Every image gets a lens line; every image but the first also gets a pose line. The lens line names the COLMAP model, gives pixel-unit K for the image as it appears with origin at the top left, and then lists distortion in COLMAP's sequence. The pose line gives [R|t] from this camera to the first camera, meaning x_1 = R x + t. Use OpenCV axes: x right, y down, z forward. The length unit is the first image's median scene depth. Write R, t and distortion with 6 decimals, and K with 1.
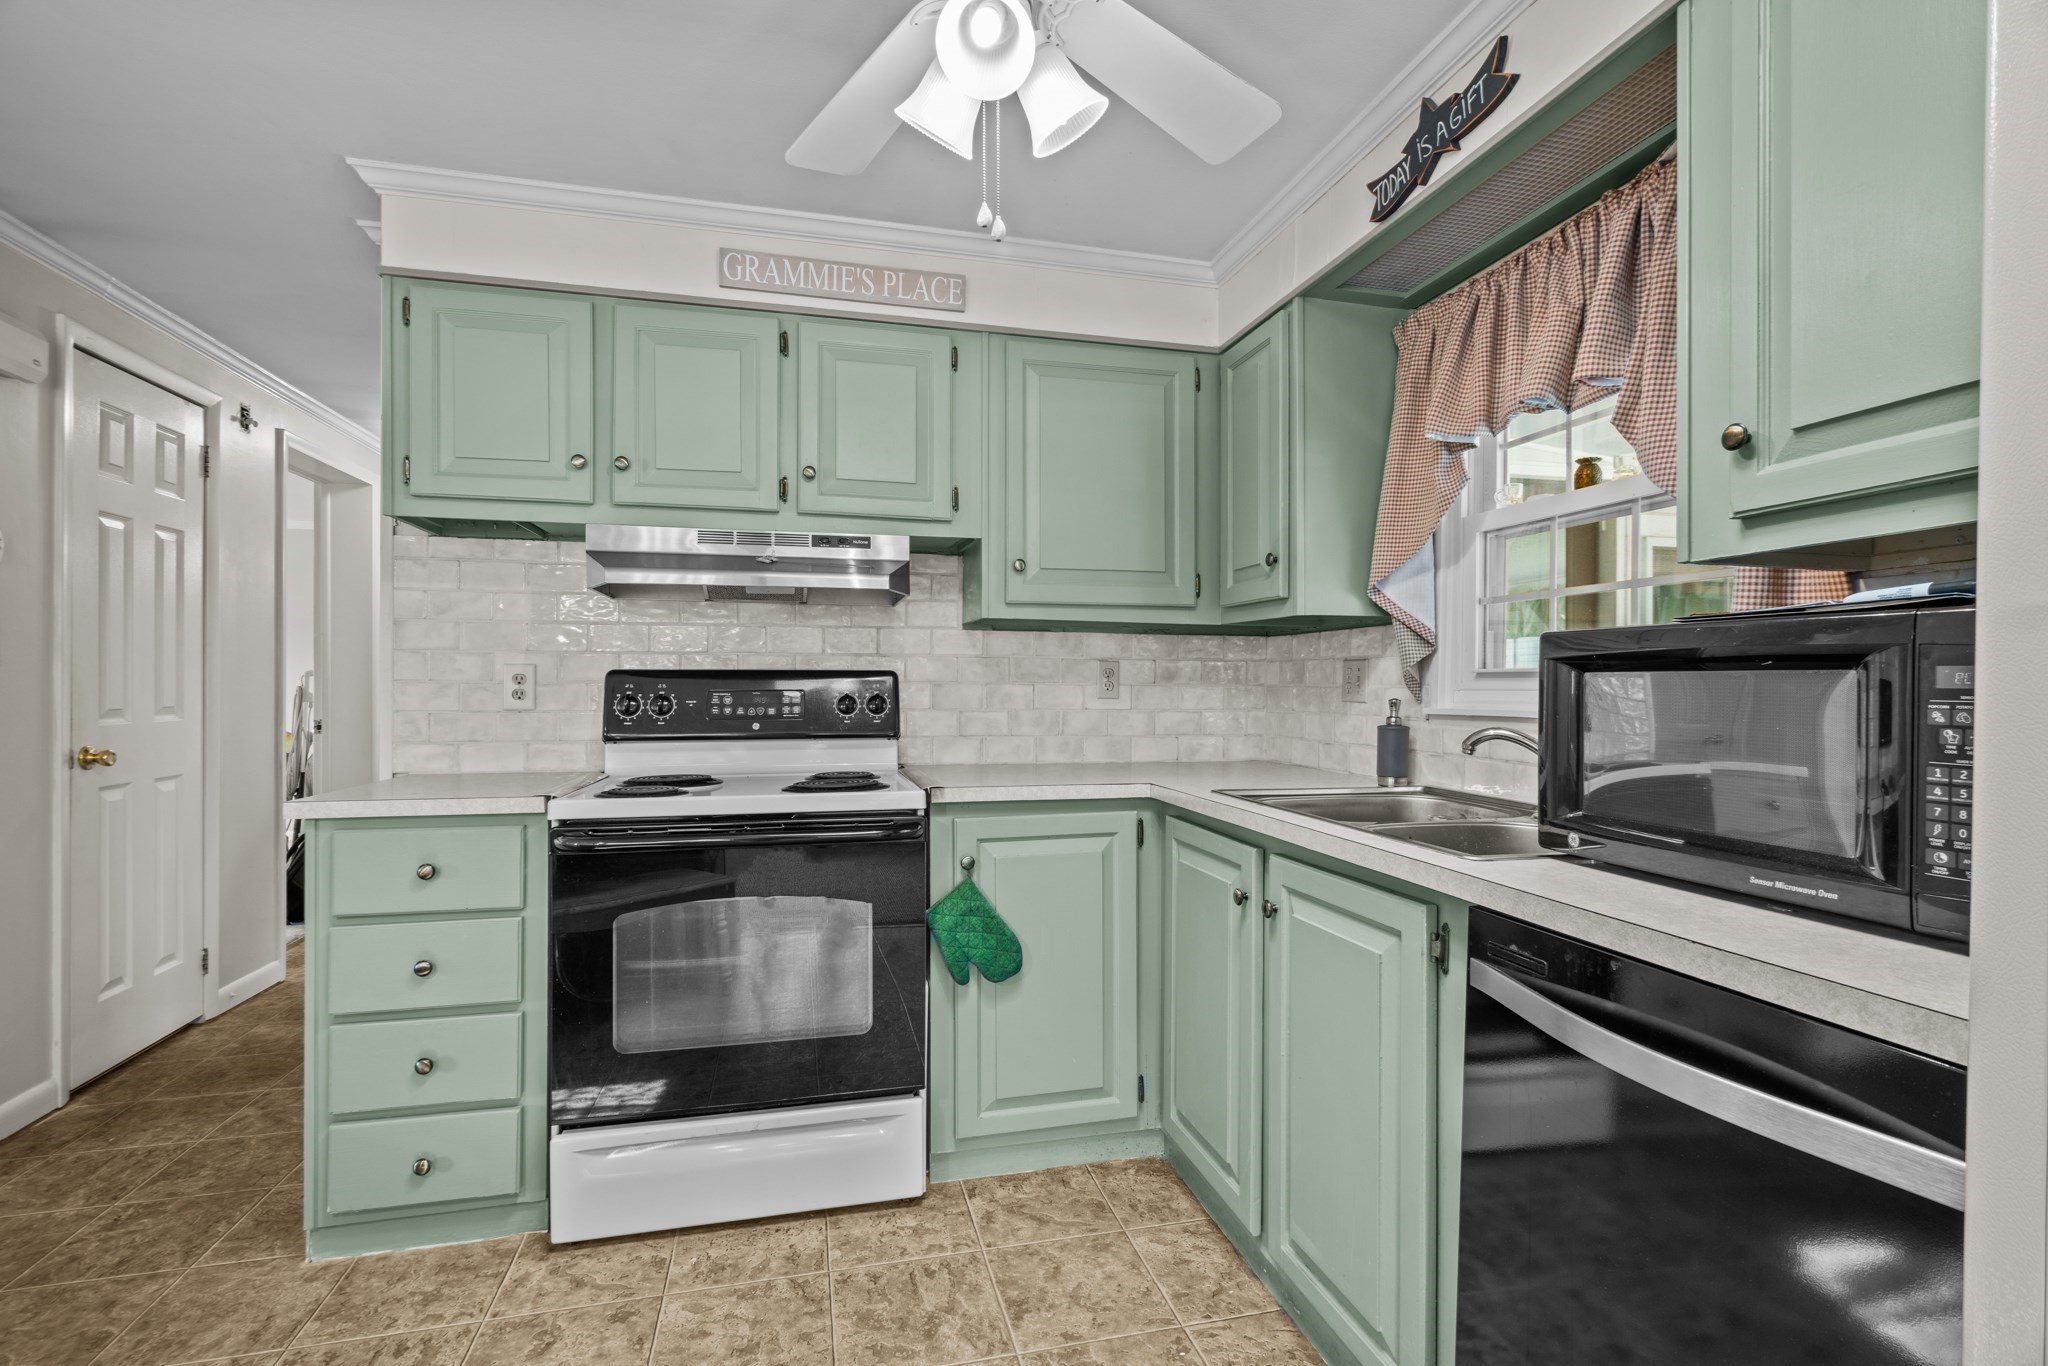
lens RADIAL K [[938.3, 0, 1027.9], [0, 938.3, 688.9], [0, 0, 1]] dist [-0.003119, 0.001564]
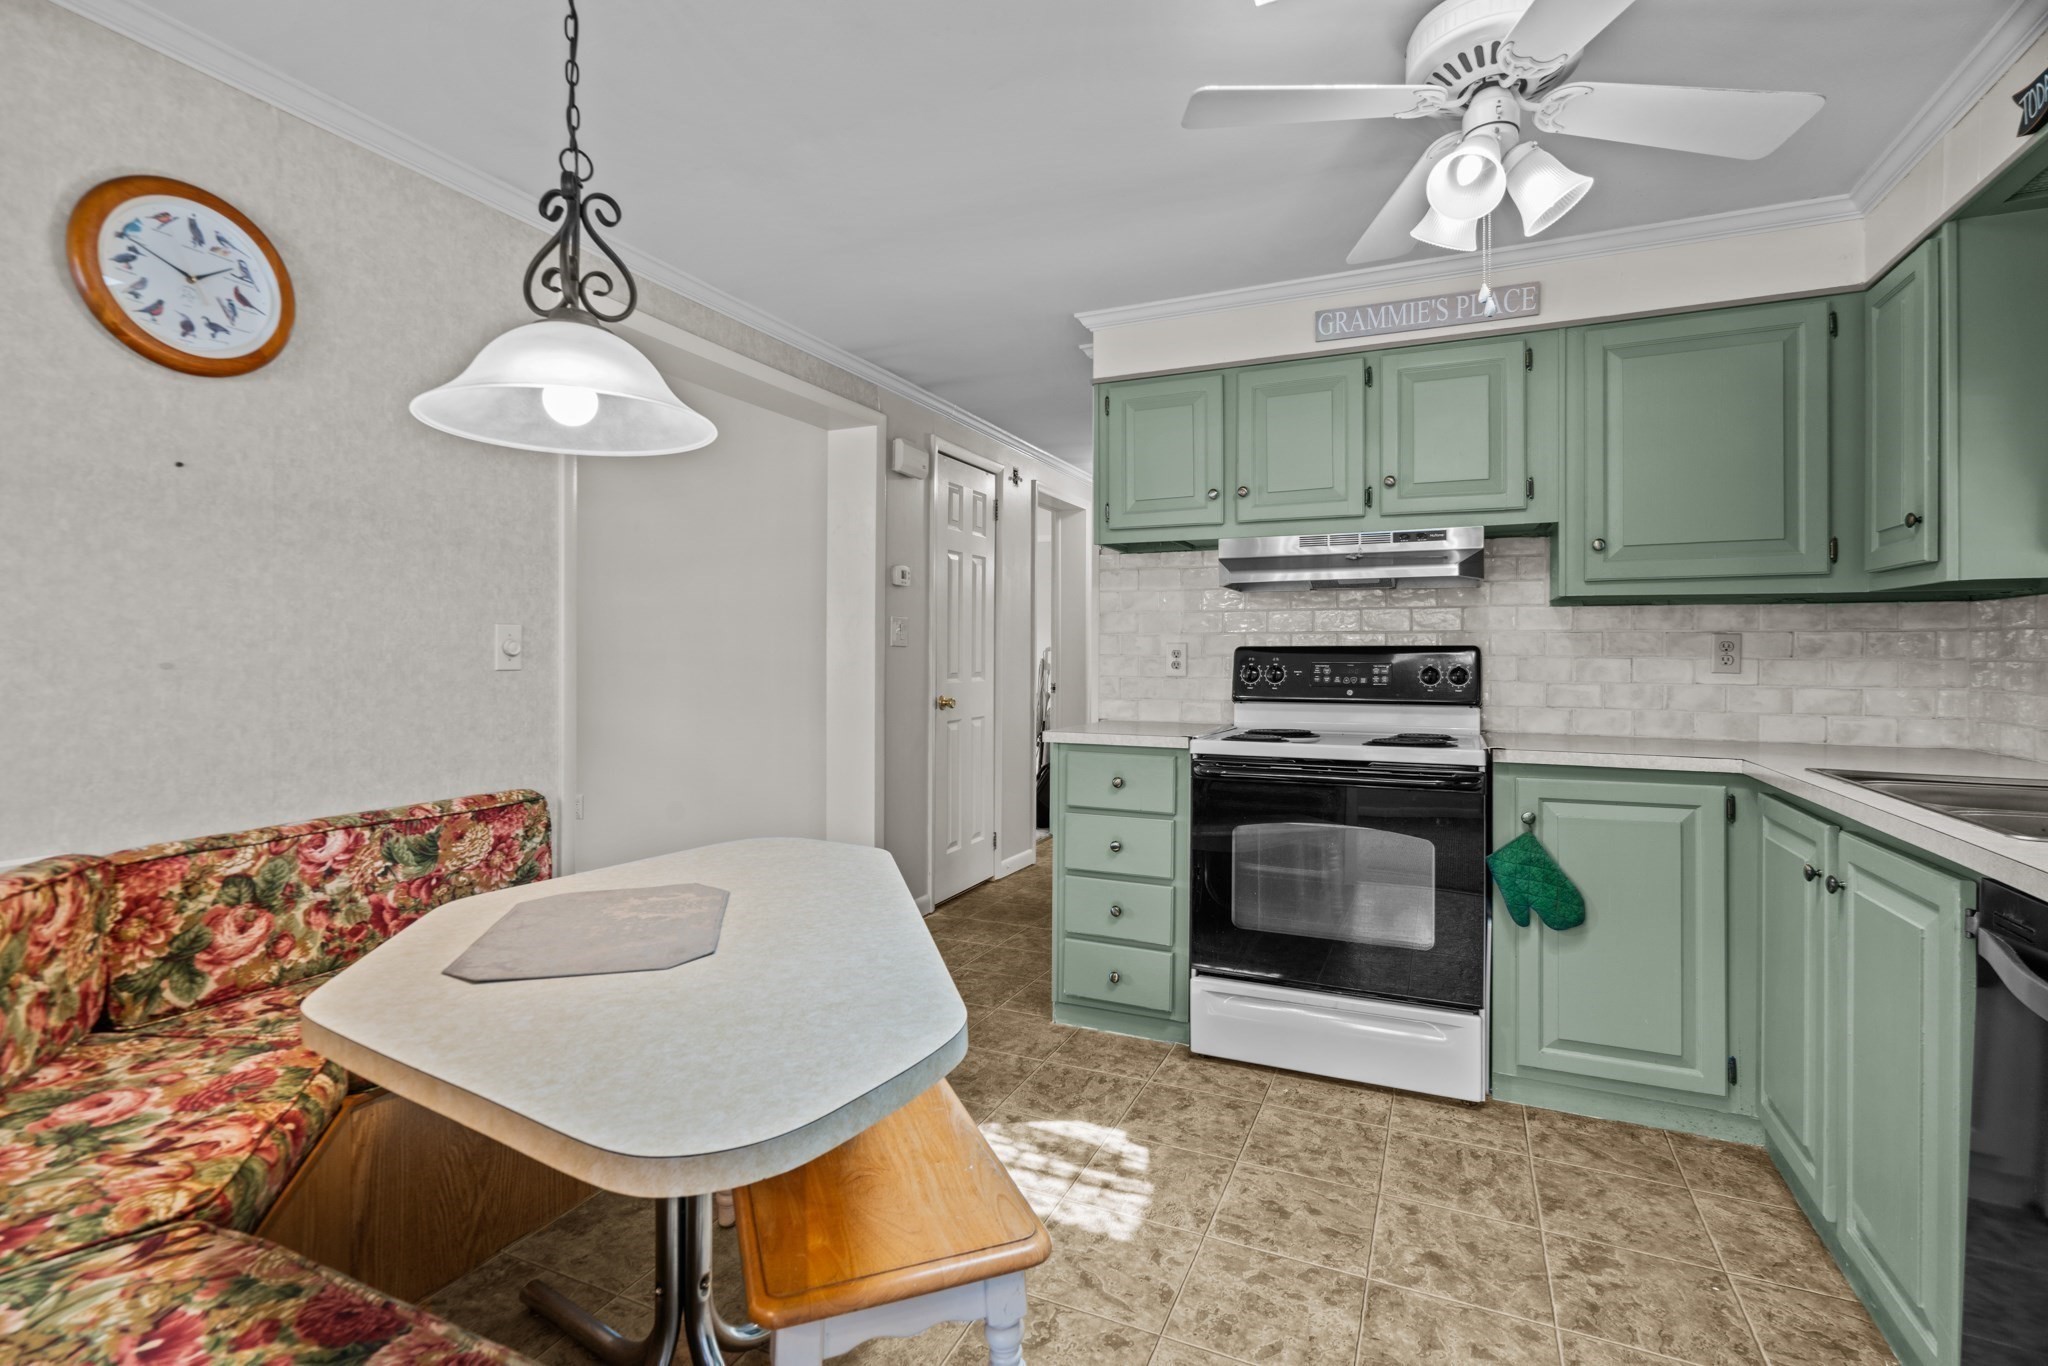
lens RADIAL K [[931.2, 0, 1028.3], [0, 931.2, 652.2], [0, 0, 1]] dist [-0.000693, 0.000691]
pose [[0.783843, -0.002828, -0.620953, 0.143233], [-0.003770, 0.999950, -0.009313, 0.000634], [0.620948, 0.009641, 0.783793, -0.215316]]
